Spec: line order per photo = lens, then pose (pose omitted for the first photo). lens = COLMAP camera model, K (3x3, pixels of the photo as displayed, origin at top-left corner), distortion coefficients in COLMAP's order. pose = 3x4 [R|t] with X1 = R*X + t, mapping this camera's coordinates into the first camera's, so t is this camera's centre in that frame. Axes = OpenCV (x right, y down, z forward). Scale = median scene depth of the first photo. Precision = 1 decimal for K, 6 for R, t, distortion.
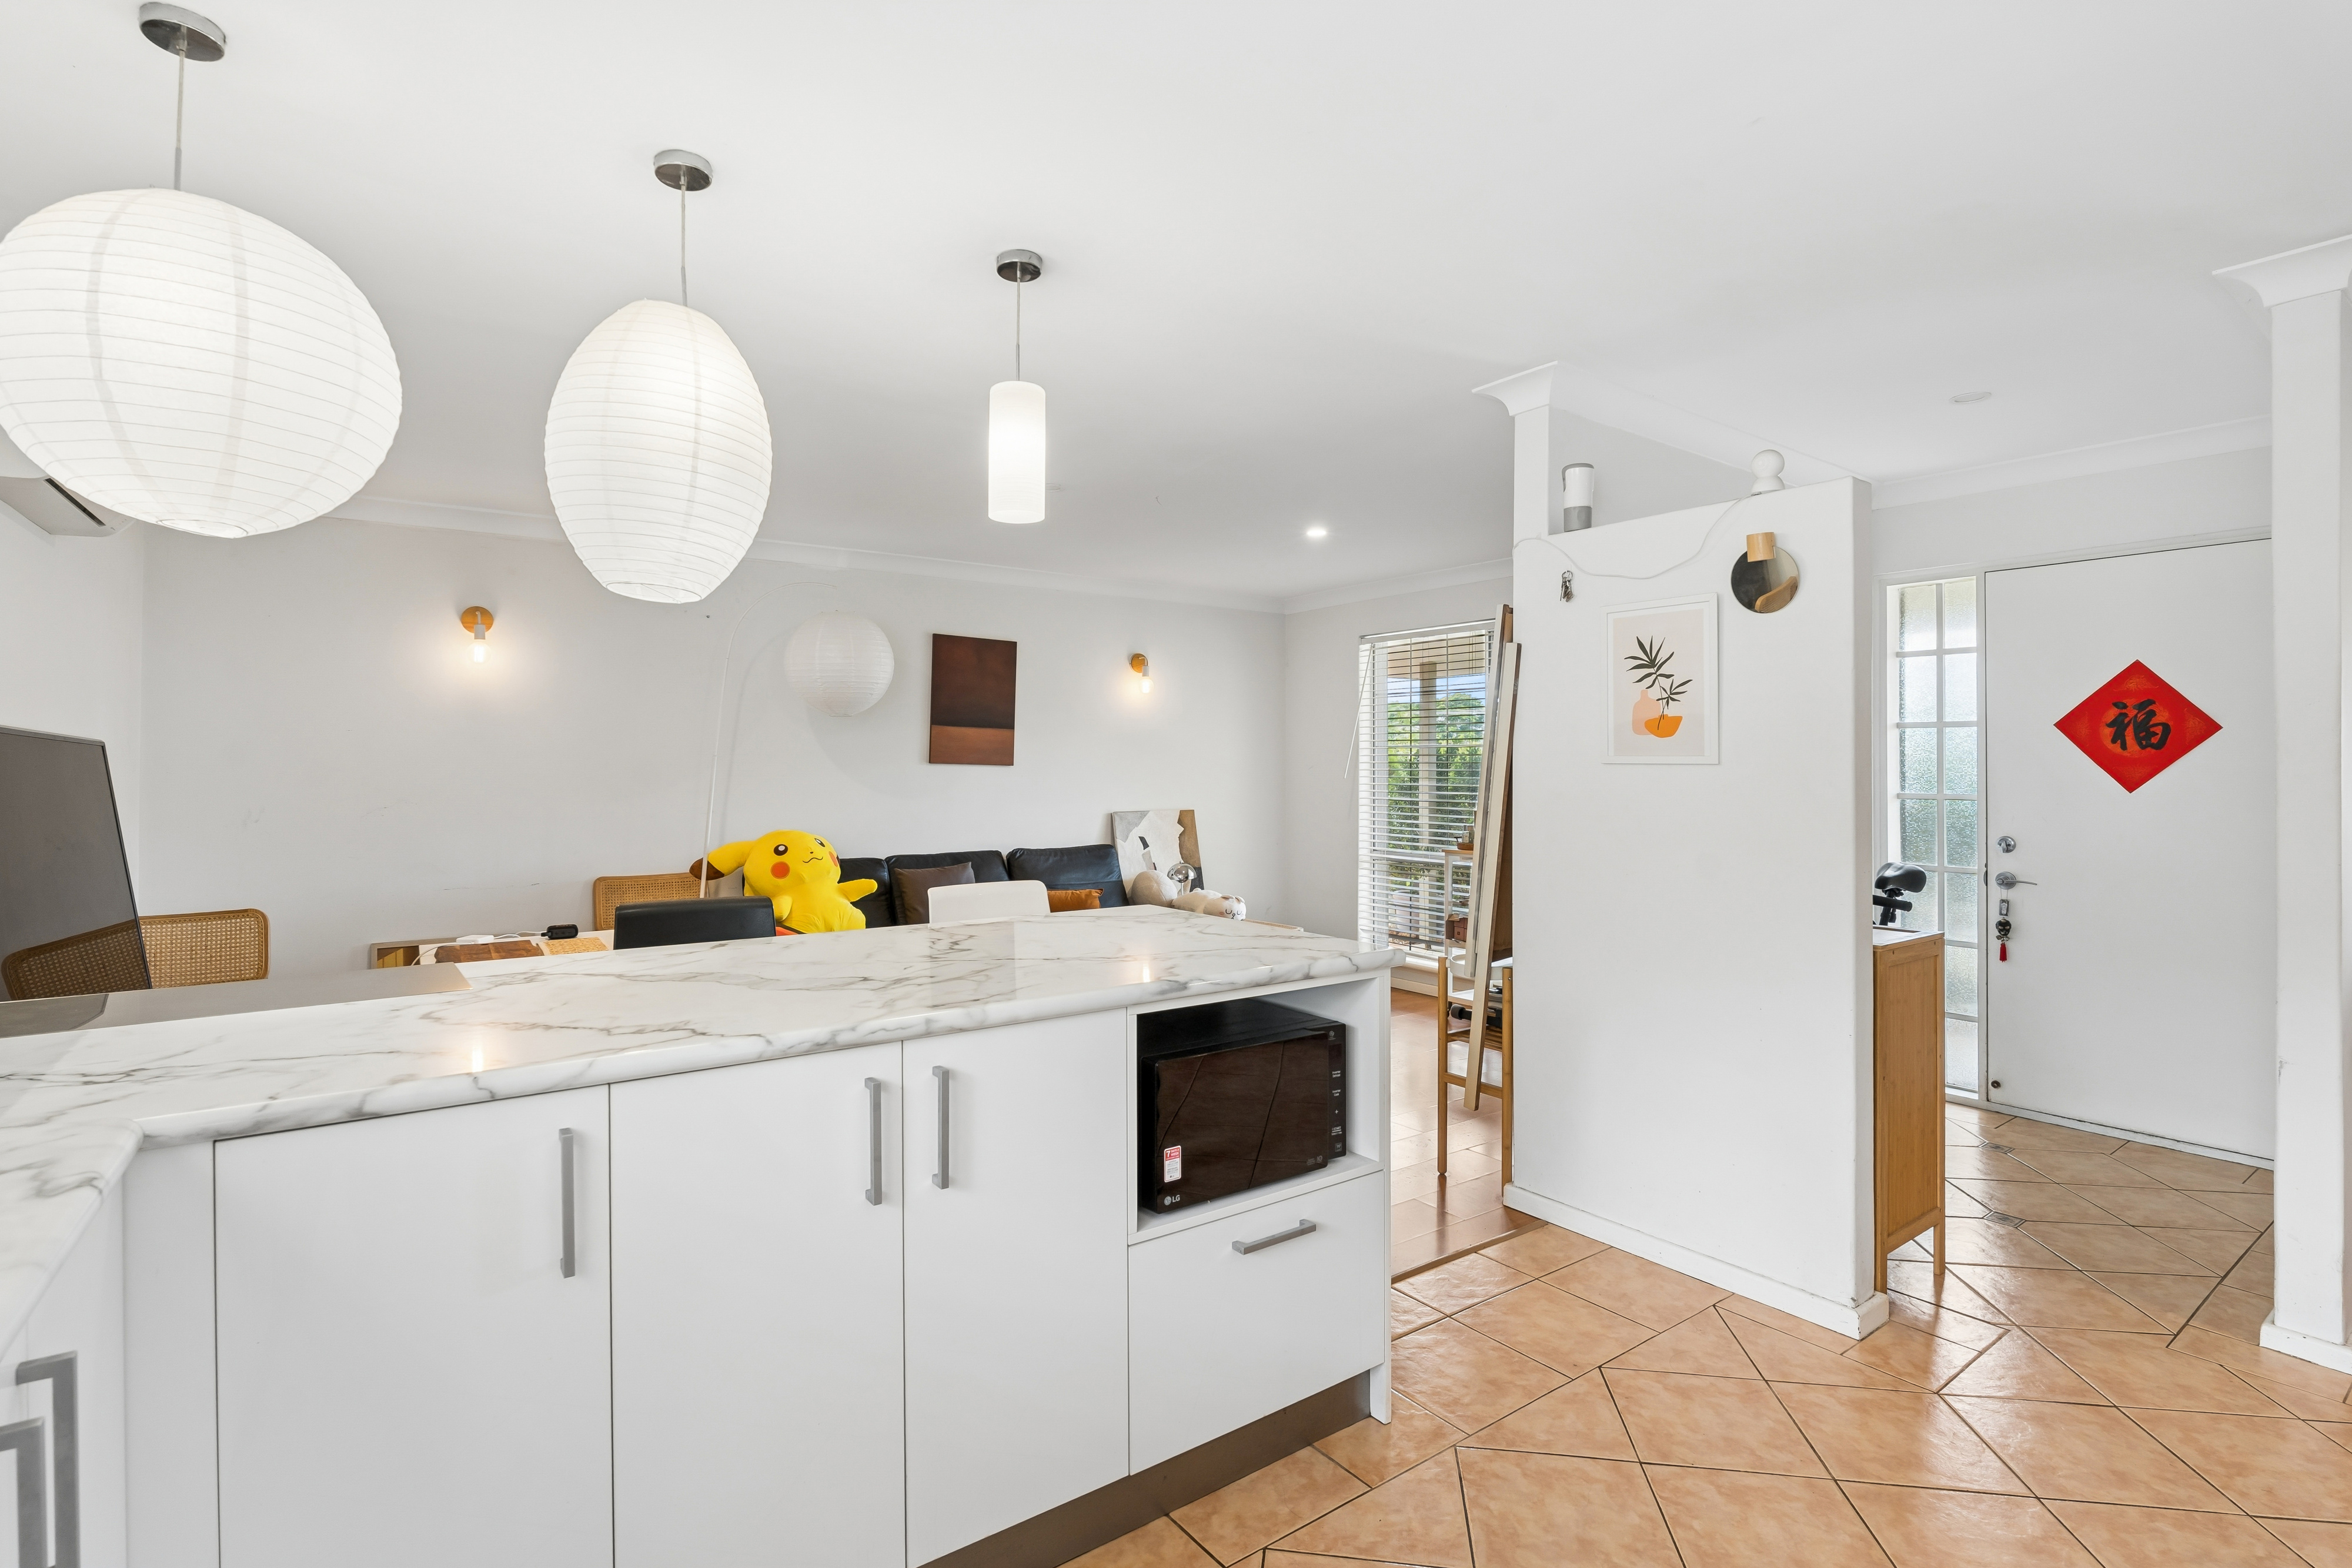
lens RADIAL K [[1094.1, 0, 1166.5], [0, 1094.1, 776.0], [0, 0, 1]] dist [-0.019162, -0.000094]
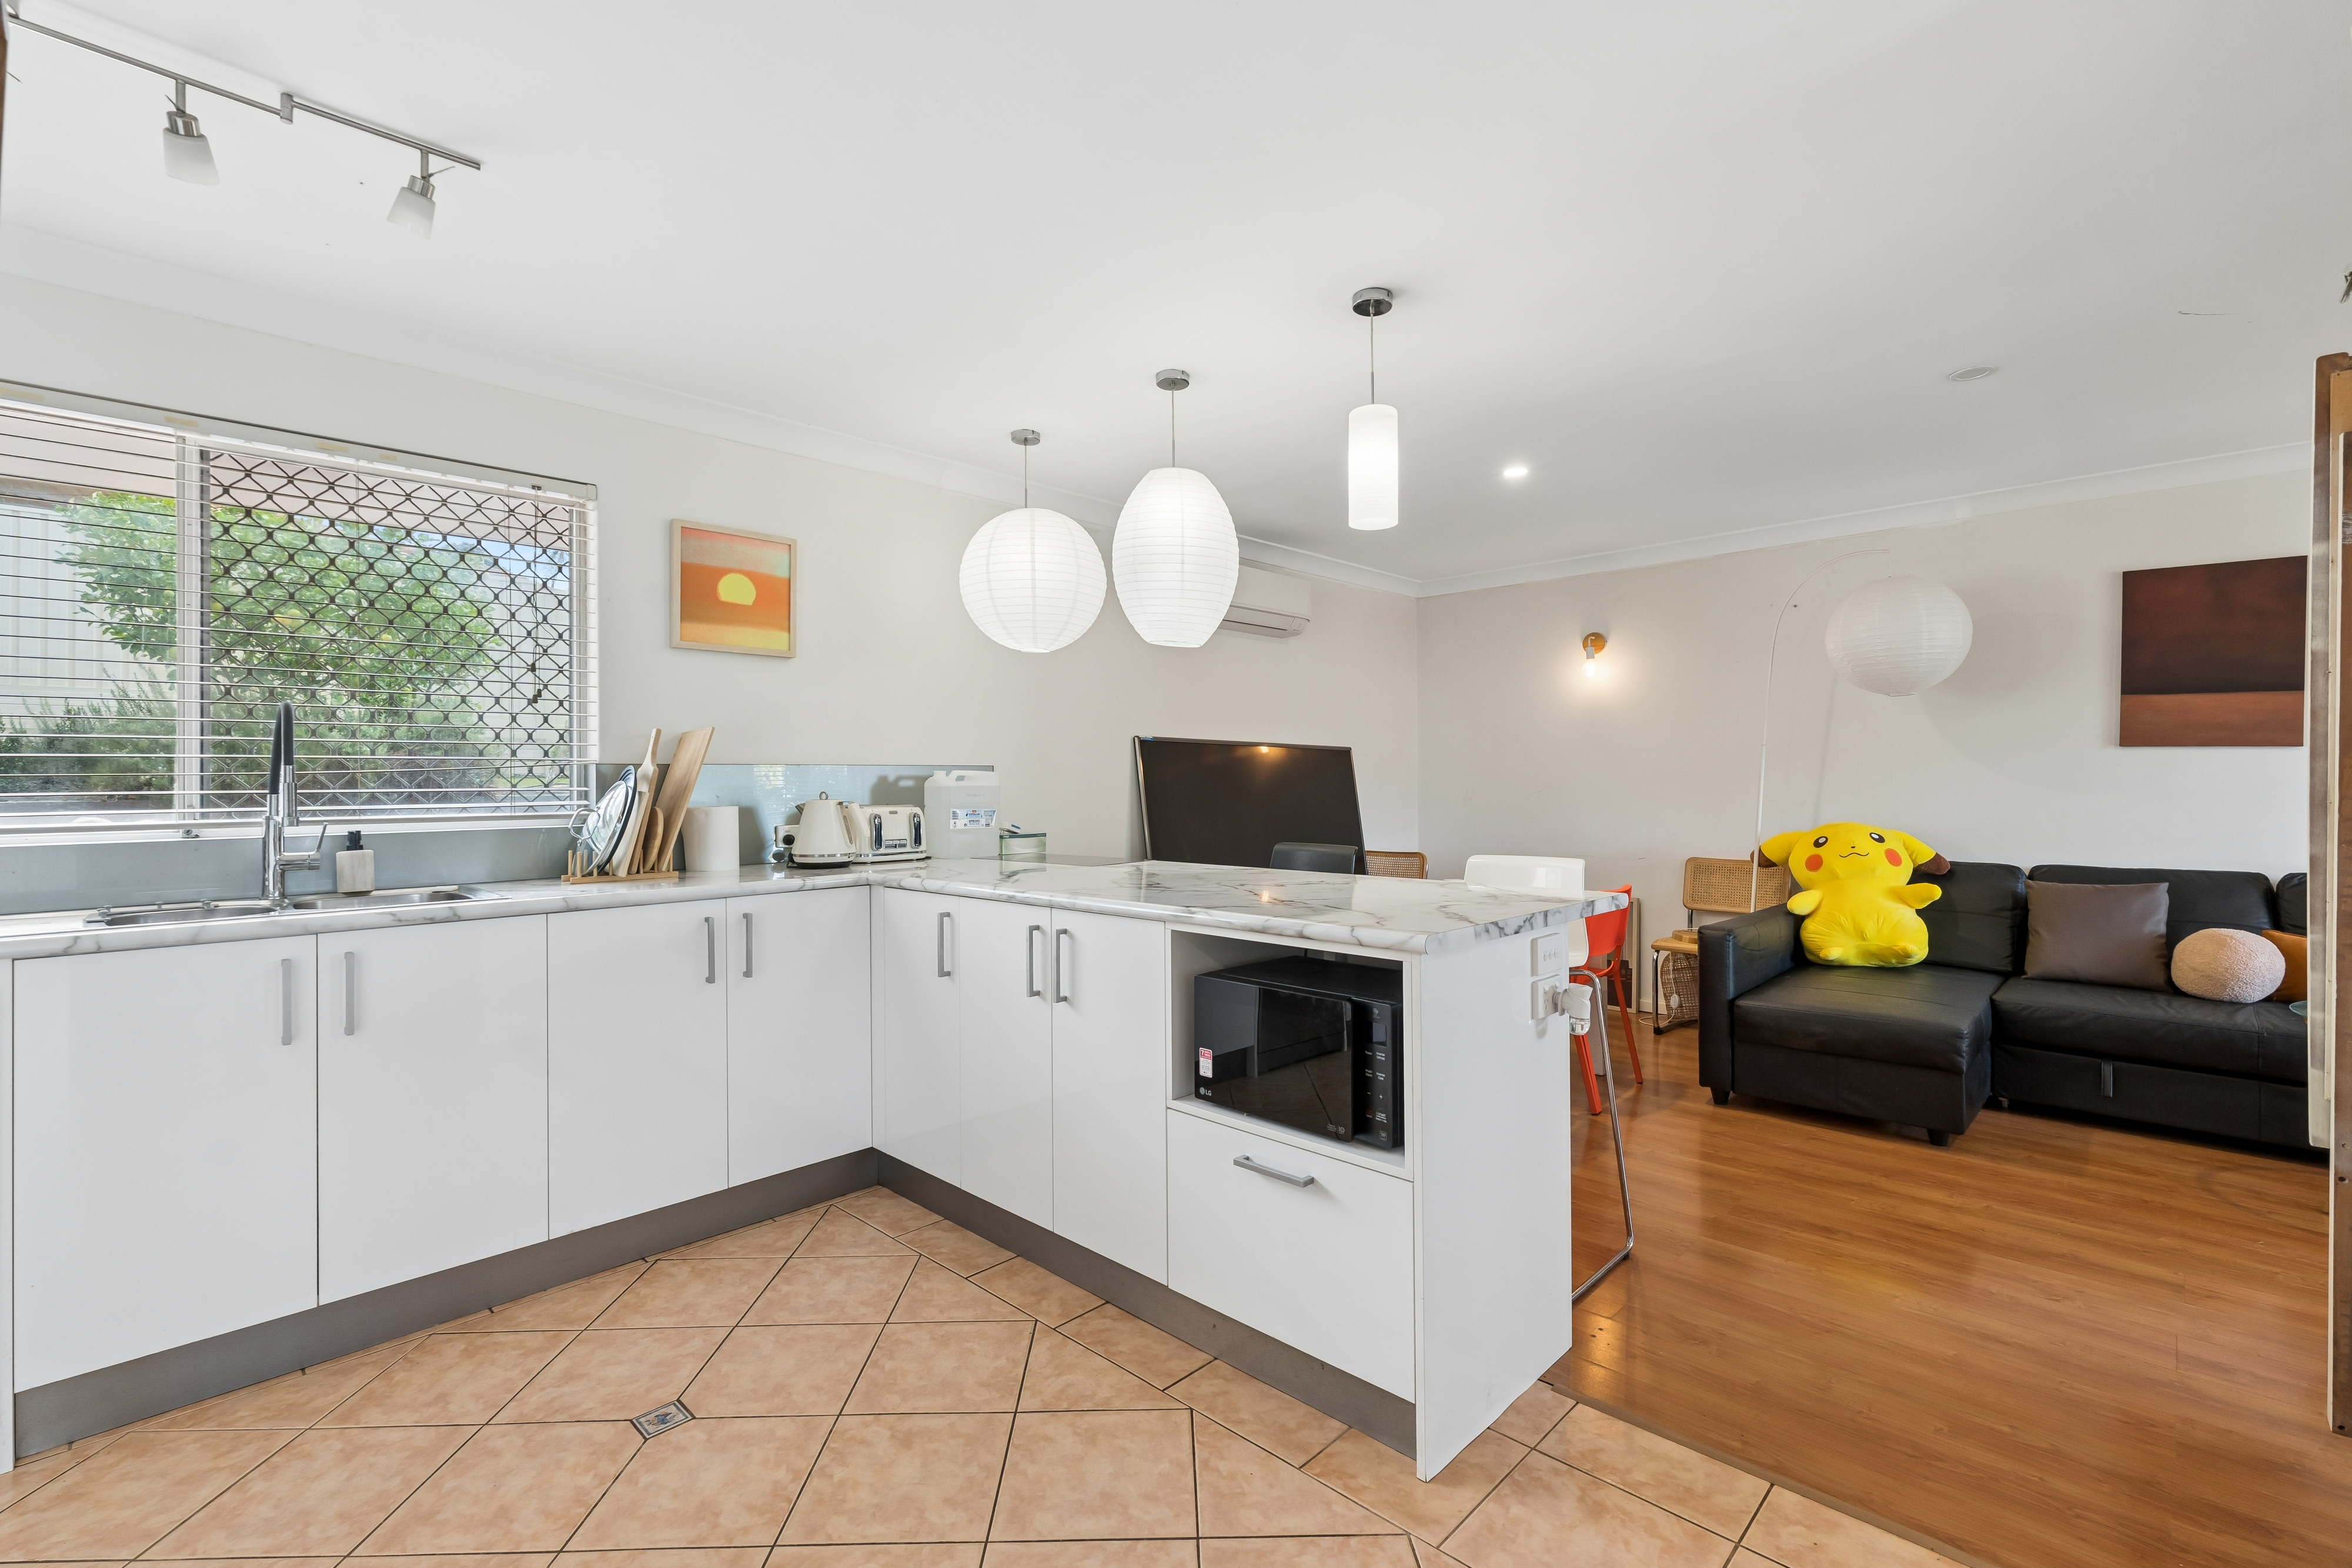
lens RADIAL K [[1039.5, 0, 1177.9], [0, 1039.5, 776.0], [0, 0, 1]] dist [-0.001258, 0.000253]
pose [[0.197301, -0.003577, -0.980336, 0.337567], [-0.001713, 0.999991, -0.003993, 0.011986], [0.980341, 0.002467, 0.197293, 0.219468]]
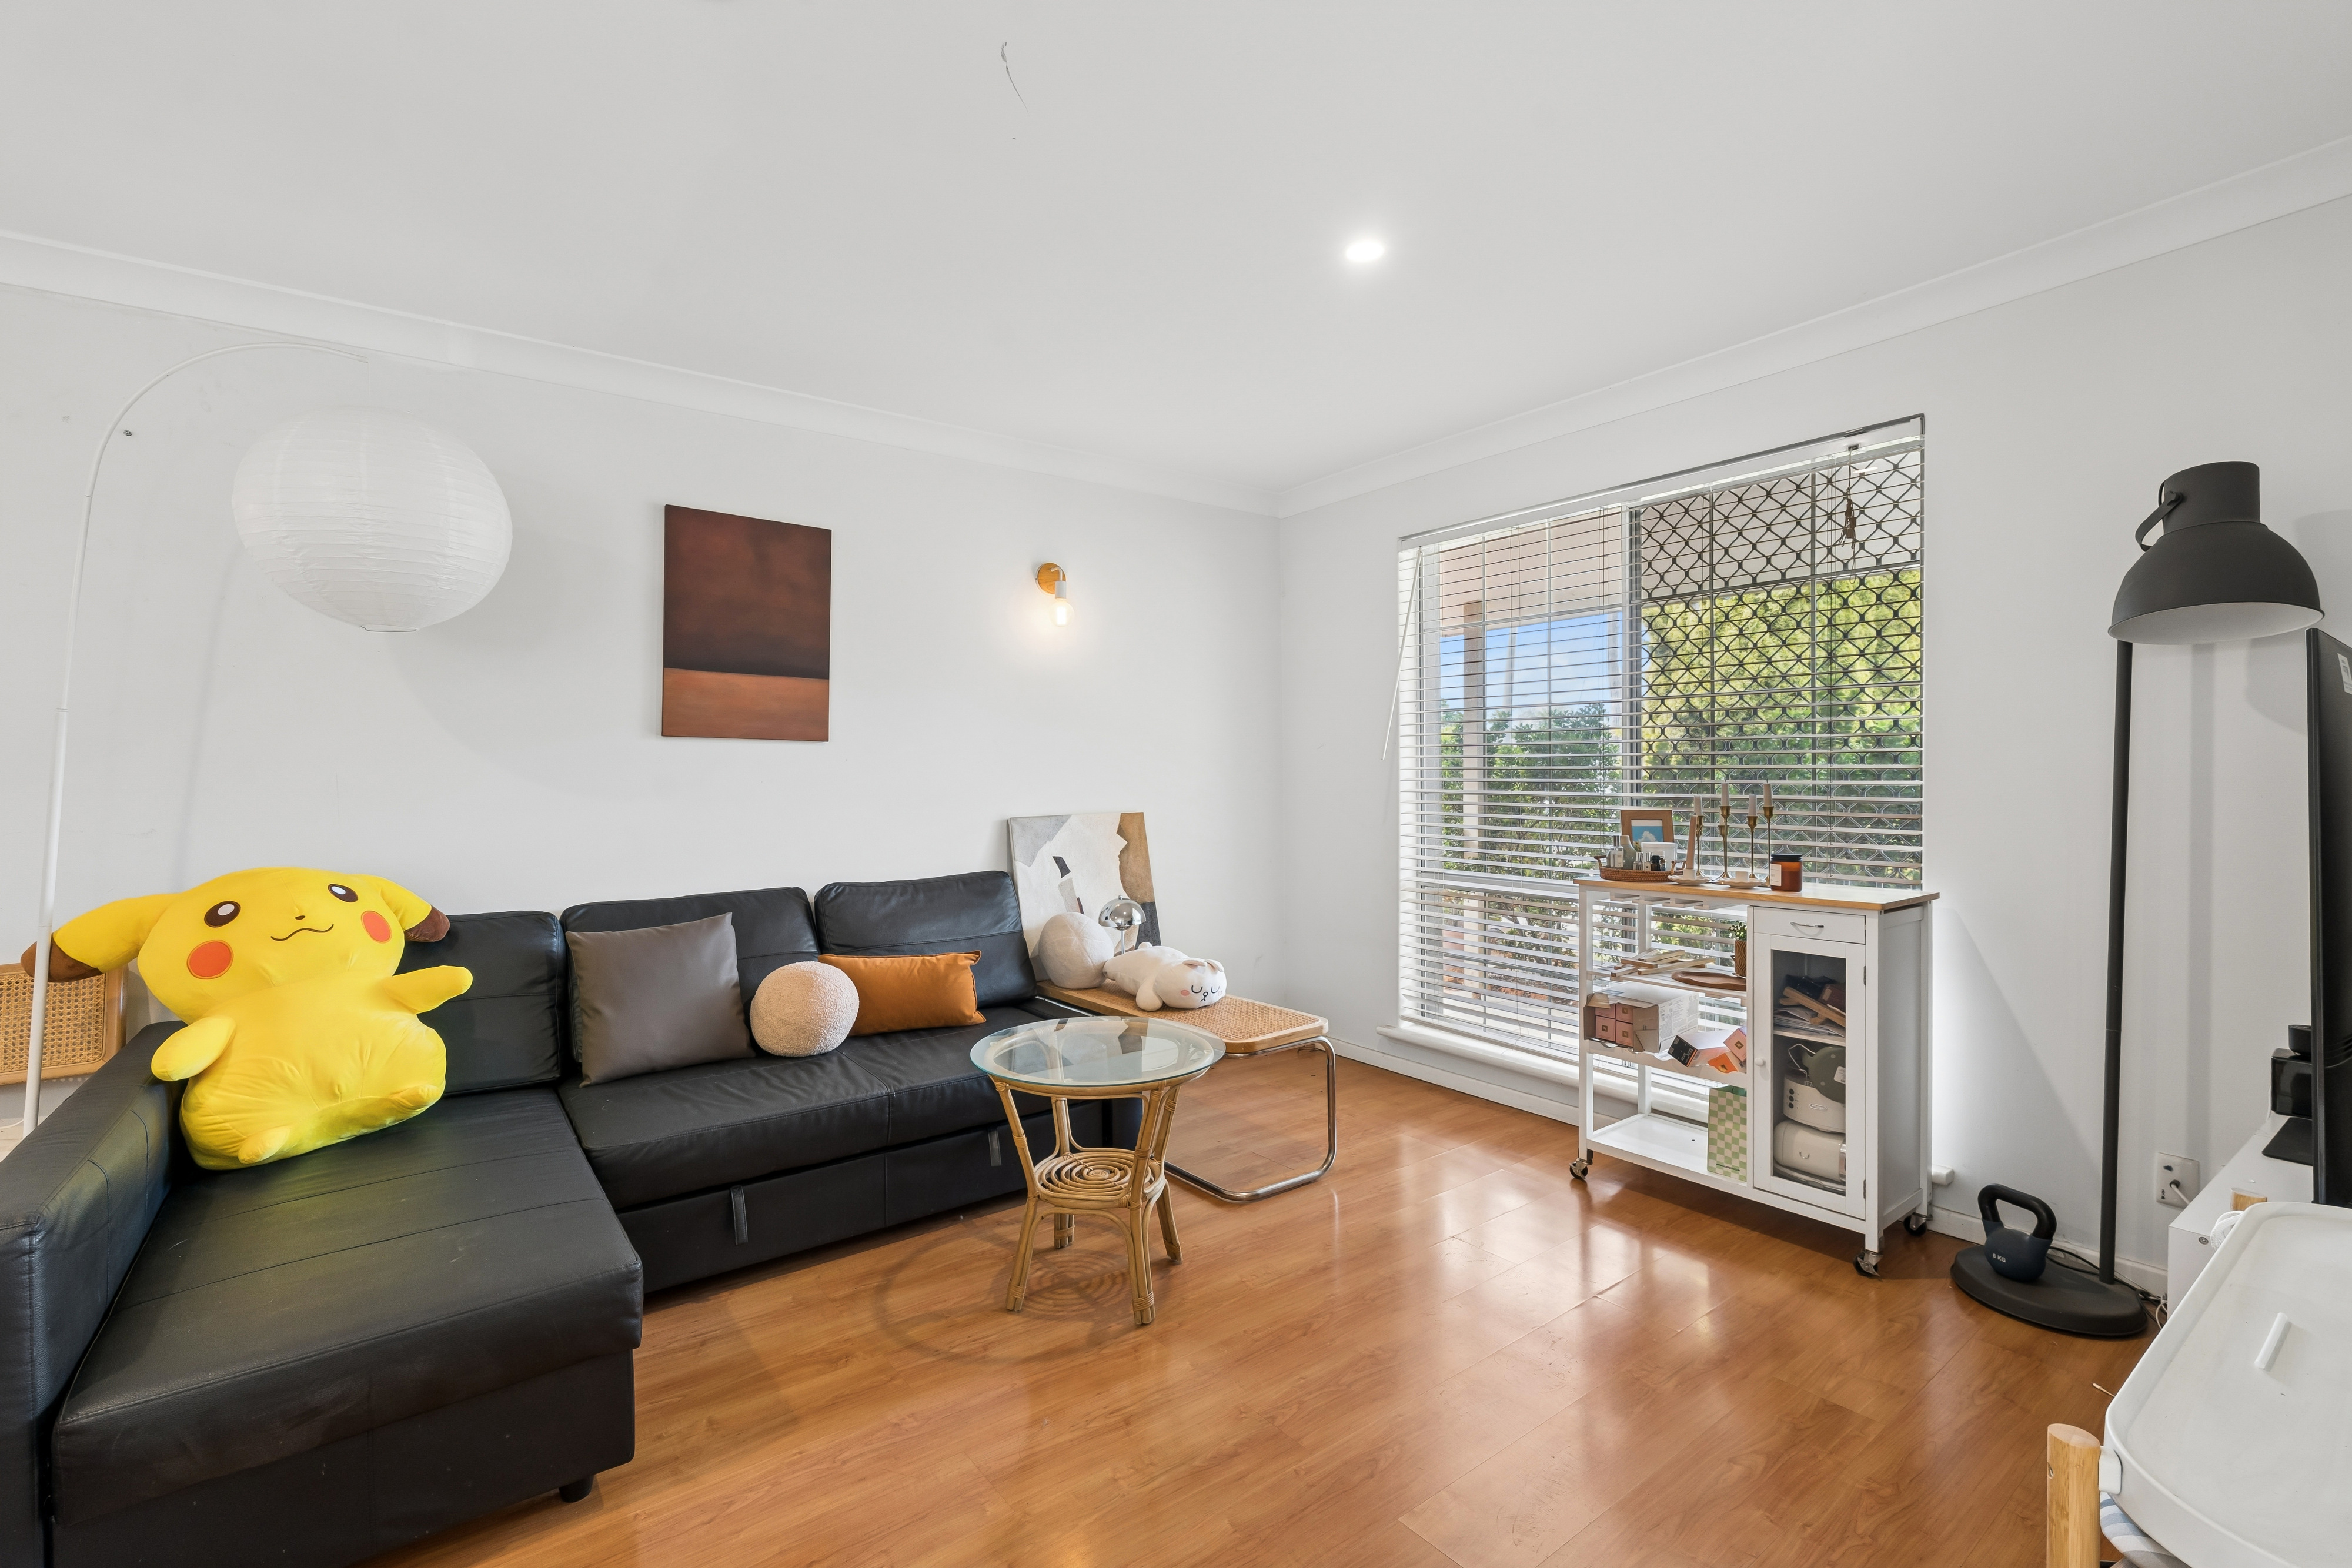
lens RADIAL K [[1039.5, 0, 1177.9], [0, 1039.5, 776.0], [0, 0, 1]] dist [-0.001258, 0.000253]
pose [[0.999410, -0.010061, 0.032837, 0.028983], [0.010055, 0.999949, 0.000351, 0.010689], [-0.032839, -0.000020, 0.999461, 0.438728]]
